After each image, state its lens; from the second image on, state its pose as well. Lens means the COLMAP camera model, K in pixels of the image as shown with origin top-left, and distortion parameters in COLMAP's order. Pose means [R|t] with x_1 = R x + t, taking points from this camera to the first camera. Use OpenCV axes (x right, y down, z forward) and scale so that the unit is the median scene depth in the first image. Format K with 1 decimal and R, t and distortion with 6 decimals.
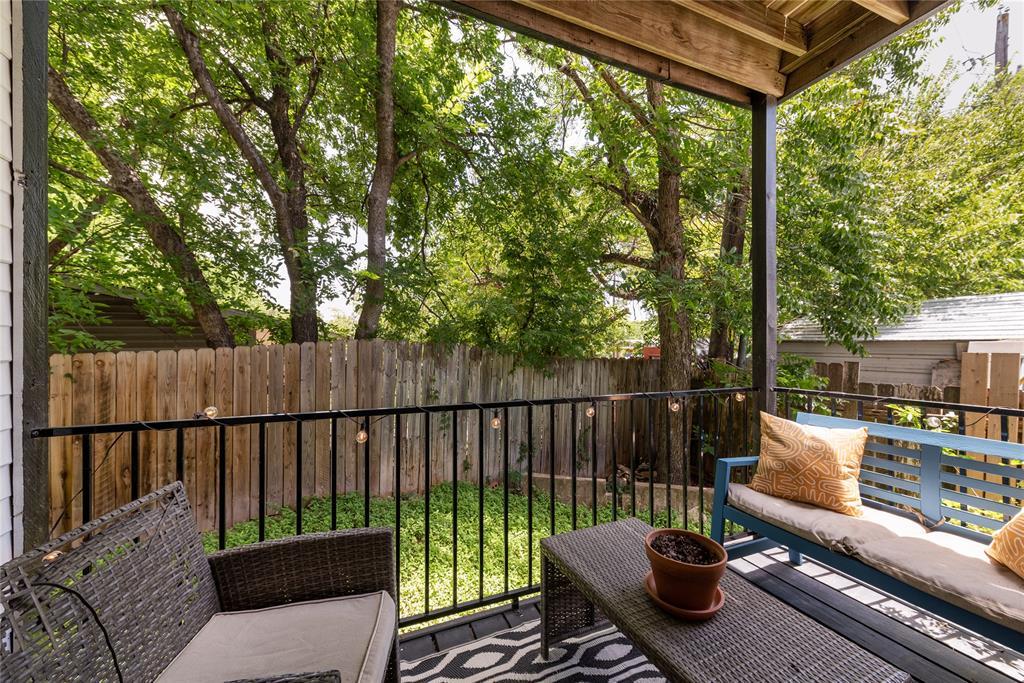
lens RADIAL K [[395.1, 0, 513.2], [0, 395.1, 342.4], [0, 0, 1]] dist [-0.004623, -0.000281]
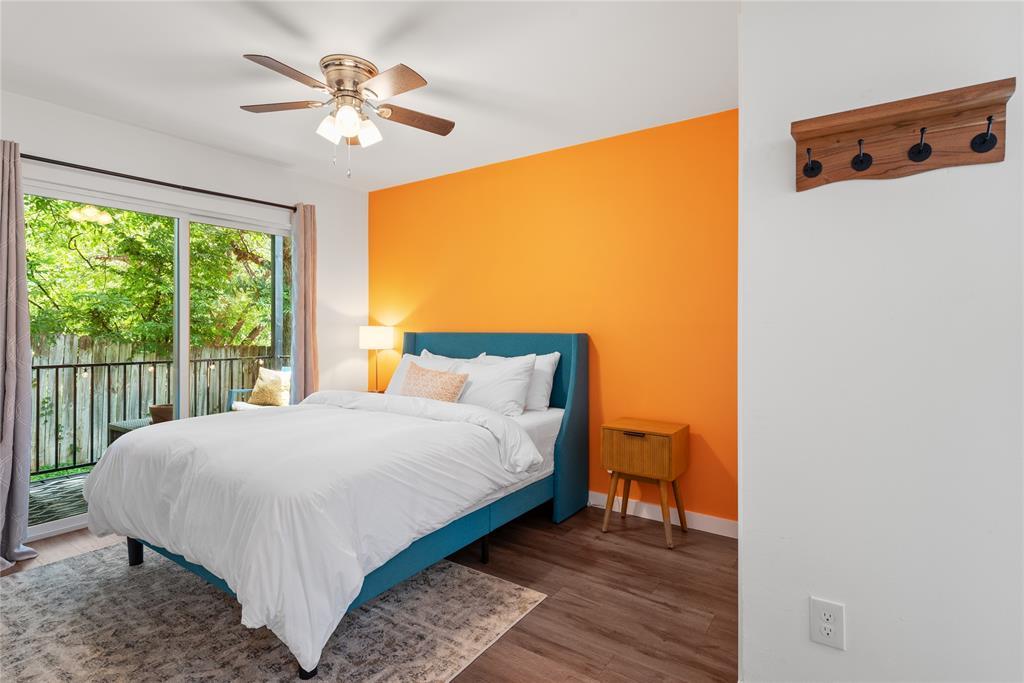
lens RADIAL K [[504.2, 0, 519.5], [0, 504.2, 329.6], [0, 0, 1]] dist [0.011318, -0.004729]
pose [[0.832869, 0.004375, 0.553453, 0.118858], [-0.002731, 0.999989, -0.003795, -0.004647], [-0.553463, 0.001650, 0.832872, -0.761588]]
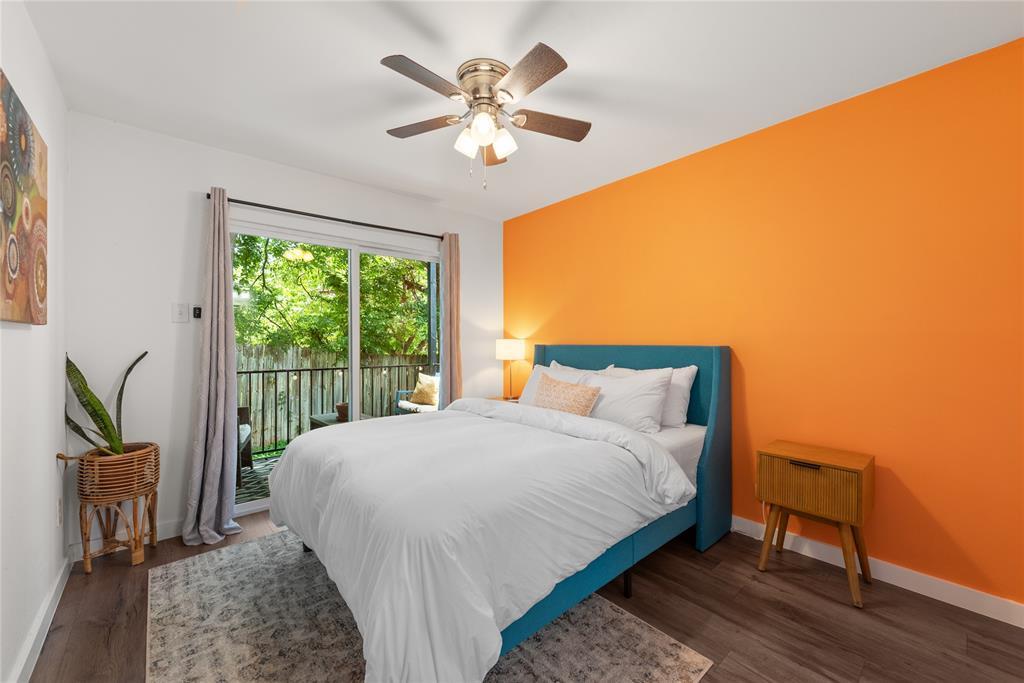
lens RADIAL K [[395.1, 0, 526.6], [0, 395.1, 342.8], [0, 0, 1]] dist [-0.004623, -0.000281]
pose [[0.937136, -0.000162, 0.348966, 0.156325], [0.000227, 1.000000, -0.000146, -0.006127], [-0.348966, 0.000216, 0.937136, -0.632850]]
